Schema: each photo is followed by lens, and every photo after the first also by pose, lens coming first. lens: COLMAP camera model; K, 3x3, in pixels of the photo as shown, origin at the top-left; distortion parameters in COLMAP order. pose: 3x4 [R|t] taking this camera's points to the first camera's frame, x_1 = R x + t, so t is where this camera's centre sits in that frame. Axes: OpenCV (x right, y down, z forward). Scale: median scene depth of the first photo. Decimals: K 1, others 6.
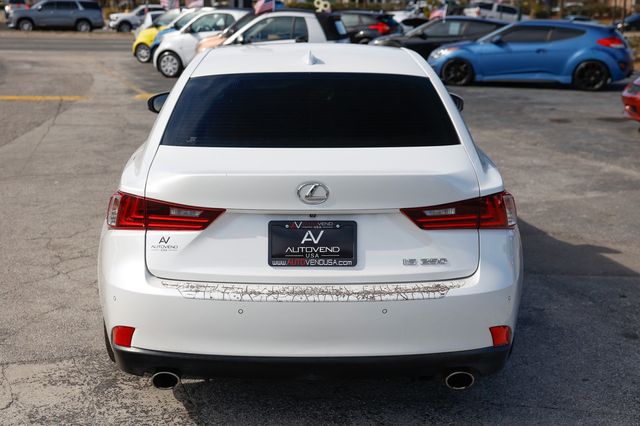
lens RADIAL K [[865.9, 0, 304.3], [0, 865.9, 213.1], [0, 0, 1]] dist [0.120138, 0.012013]
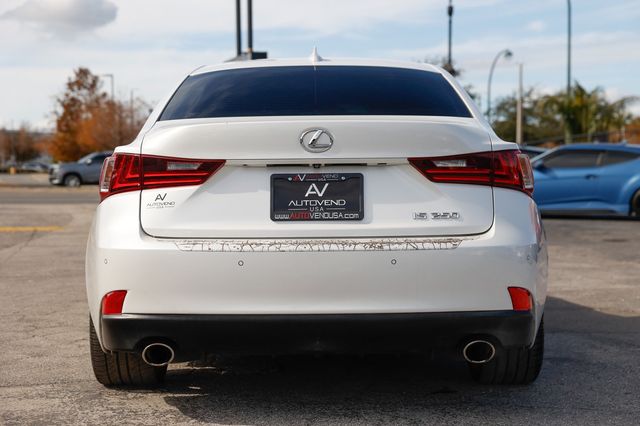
lens RADIAL K [[1042.3, 0, 320.0], [0, 1042.3, 213.0], [0, 0, 1]] dist [0.224074, -0.009067]
pose [[0.999958, -0.009114, -0.000335, 0.012972], [0.008886, 0.981945, -0.188957, 0.266698], [0.002051, 0.188946, 0.981985, -0.119148]]
